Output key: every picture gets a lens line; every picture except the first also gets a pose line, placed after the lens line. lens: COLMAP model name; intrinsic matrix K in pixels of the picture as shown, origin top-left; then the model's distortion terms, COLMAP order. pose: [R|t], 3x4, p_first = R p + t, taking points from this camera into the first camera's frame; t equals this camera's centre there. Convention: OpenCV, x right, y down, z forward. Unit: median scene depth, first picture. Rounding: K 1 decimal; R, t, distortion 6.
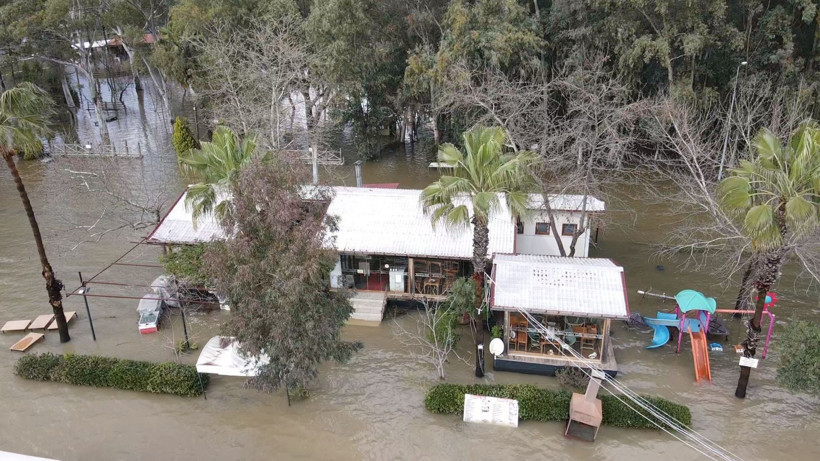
lens RADIAL K [[594.1, 0, 410.0], [0, 594.1, 230.5], [0, 0, 1]] dist [0.141236, -0.271512]
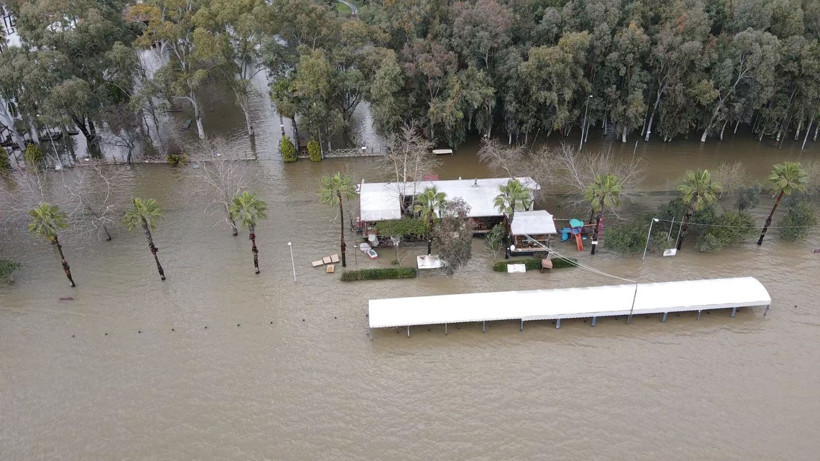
lens RADIAL K [[594.1, 0, 410.0], [0, 594.1, 230.5], [0, 0, 1]] dist [0.141236, -0.271512]
pose [[0.974747, -0.113946, 0.192052, -0.879022], [0.081567, 0.982269, 0.168802, -0.409495], [-0.207881, -0.148874, 0.966758, -1.645950]]
